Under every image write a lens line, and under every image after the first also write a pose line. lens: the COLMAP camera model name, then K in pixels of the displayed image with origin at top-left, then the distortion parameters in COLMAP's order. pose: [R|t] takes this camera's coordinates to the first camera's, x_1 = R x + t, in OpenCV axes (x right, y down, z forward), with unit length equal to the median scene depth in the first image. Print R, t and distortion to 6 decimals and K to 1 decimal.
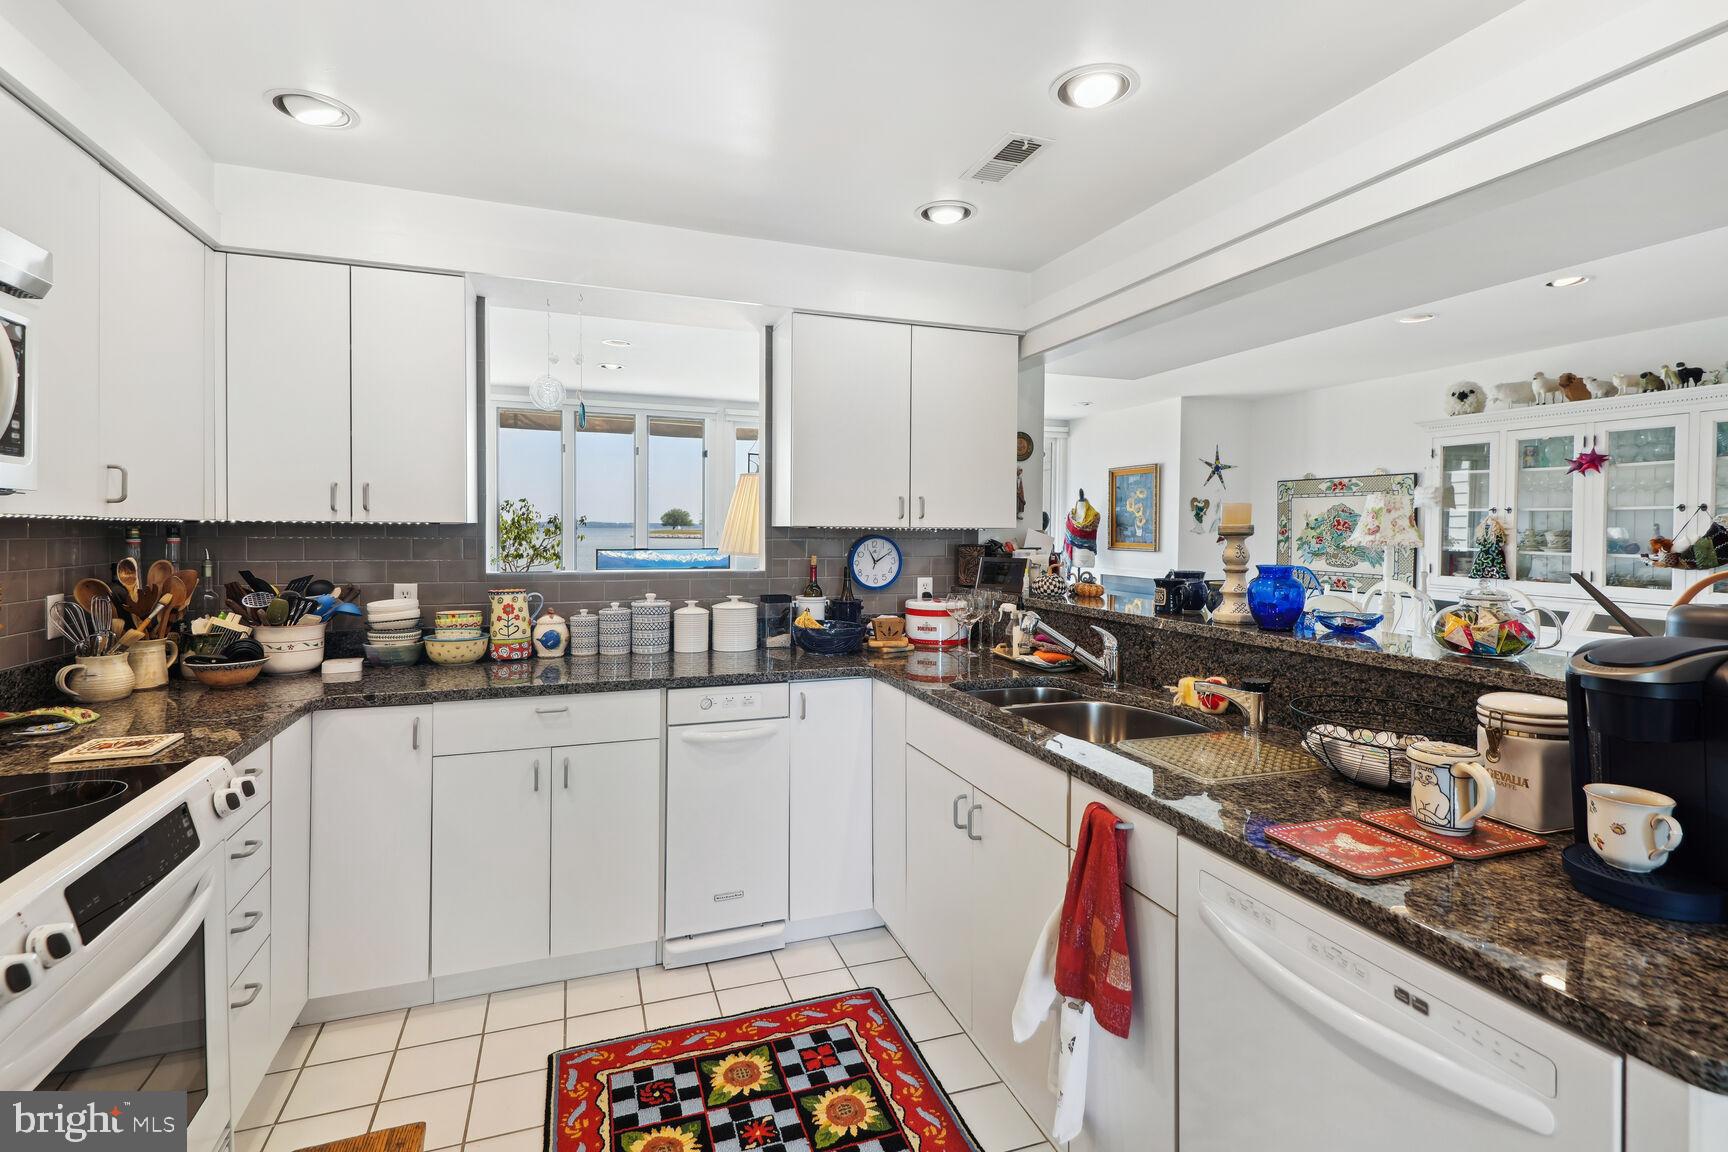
lens RADIAL K [[754.0, 0, 870.9], [0, 754.0, 537.6], [0, 0, 1]] dist [0.008716, -0.009551]
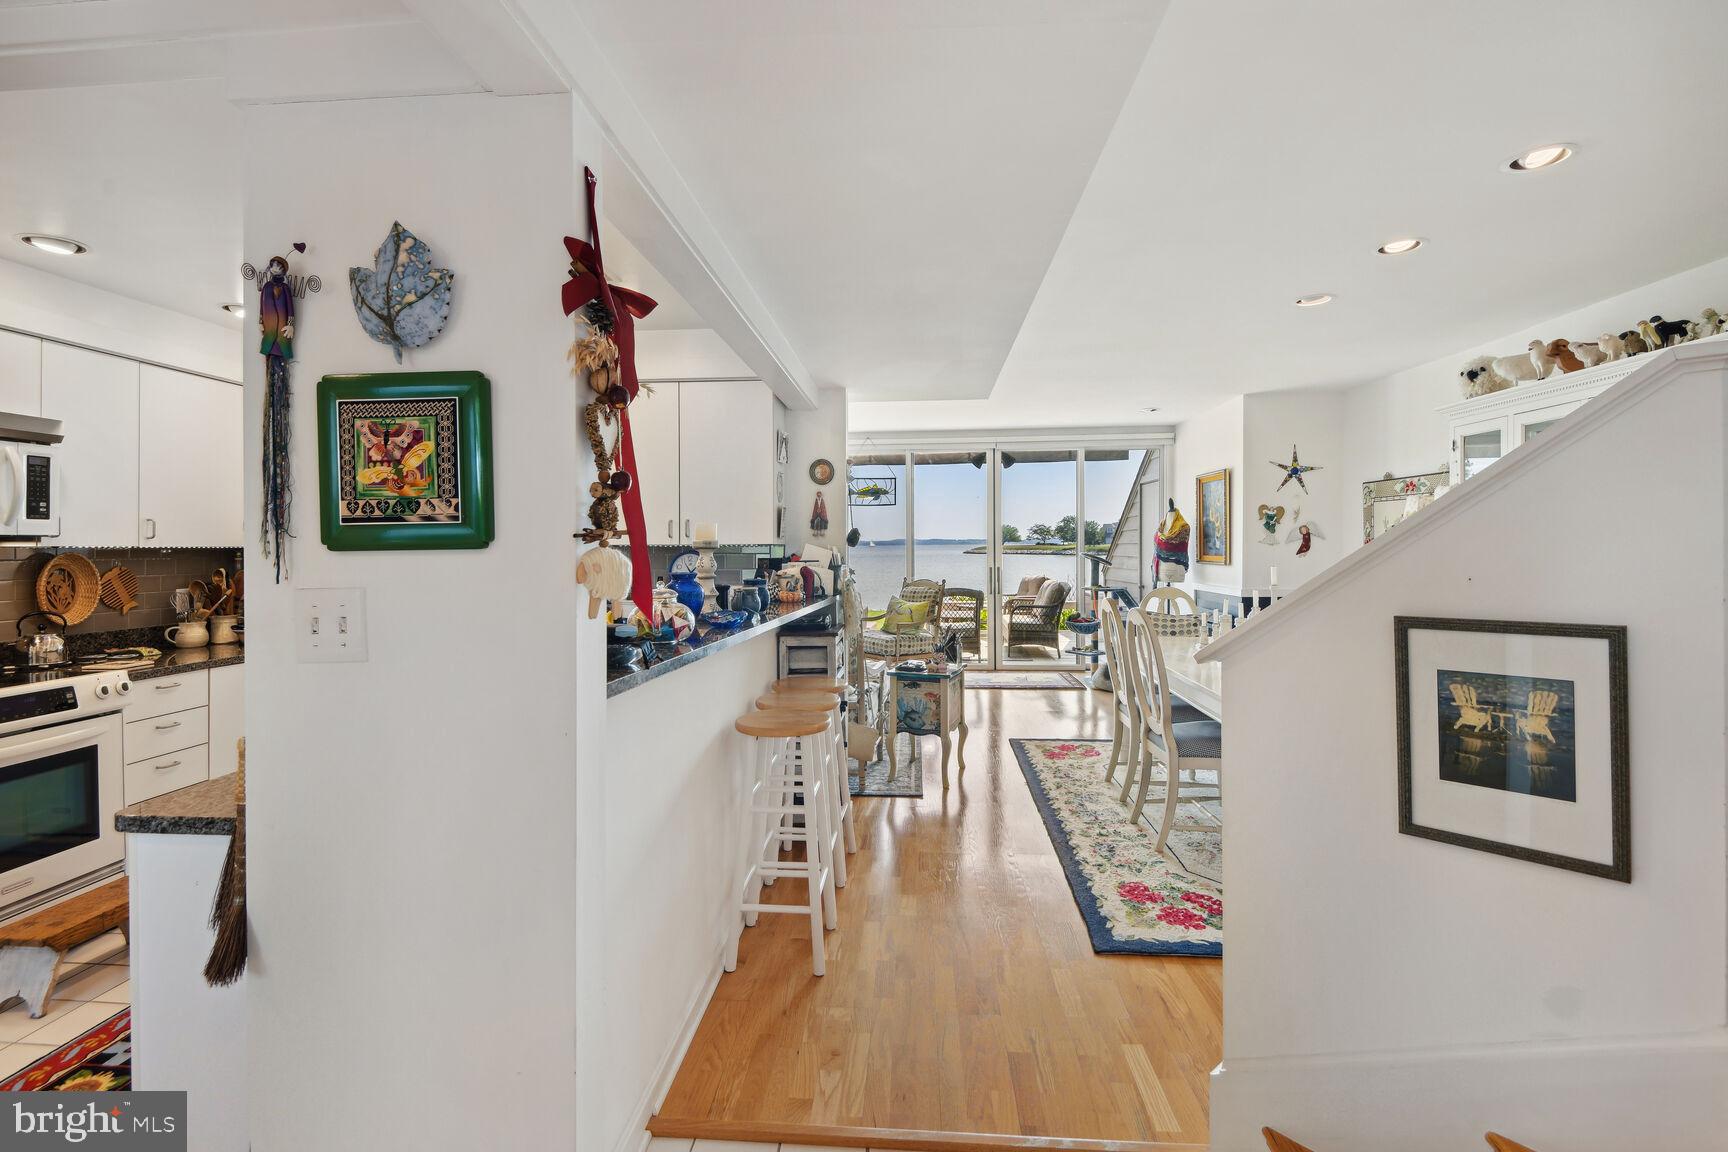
lens RADIAL K [[754.0, 0, 906.1], [0, 754.0, 560.6], [0, 0, 1]] dist [0.008716, -0.009551]
pose [[0.925022, -0.006287, -0.379861, 0.541605], [0.009885, 0.999923, 0.007522, 0.004576], [0.379785, -0.010713, 0.925013, -0.008741]]
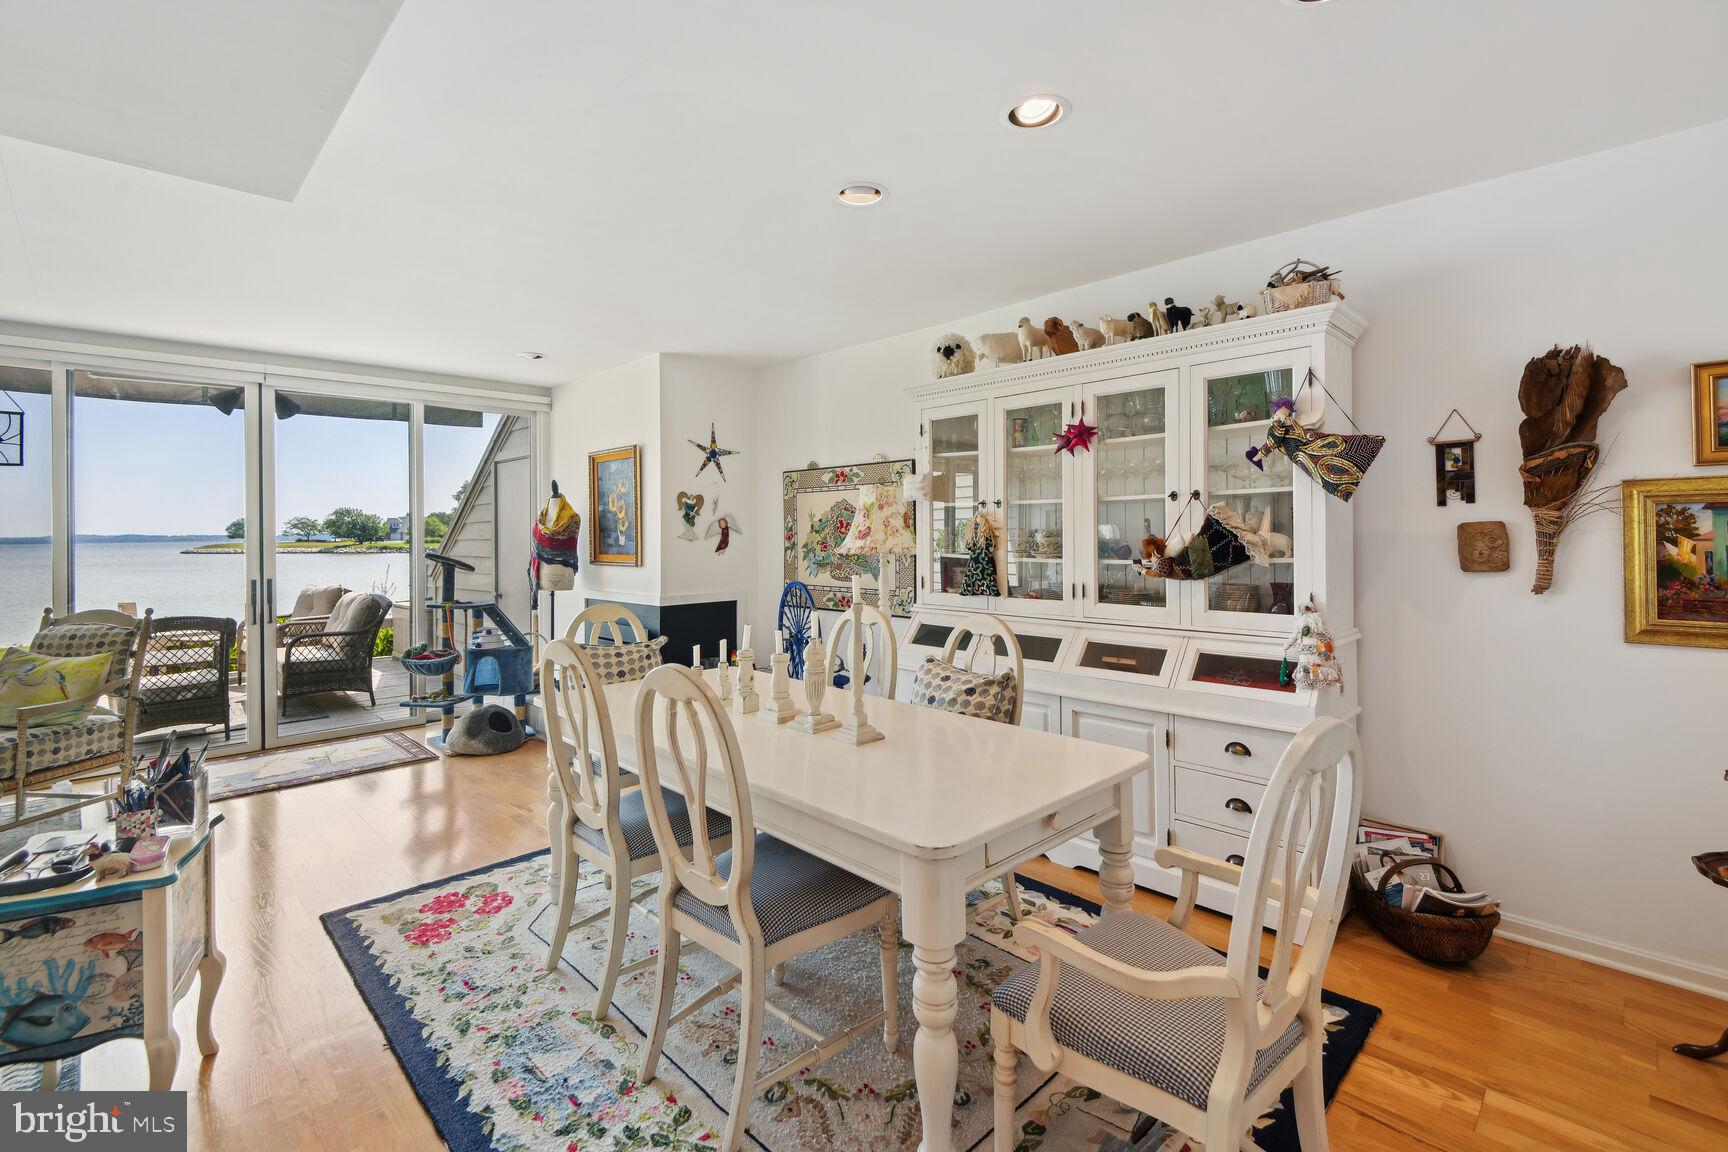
lens RADIAL K [[754.0, 0, 842.6], [0, 754.0, 534.8], [0, 0, 1]] dist [0.008716, -0.009551]
pose [[0.918641, -0.014103, 0.394841, 0.404773], [0.019538, 0.999762, -0.009749, -0.000972], [-0.394609, 0.016670, 0.918698, 0.372590]]
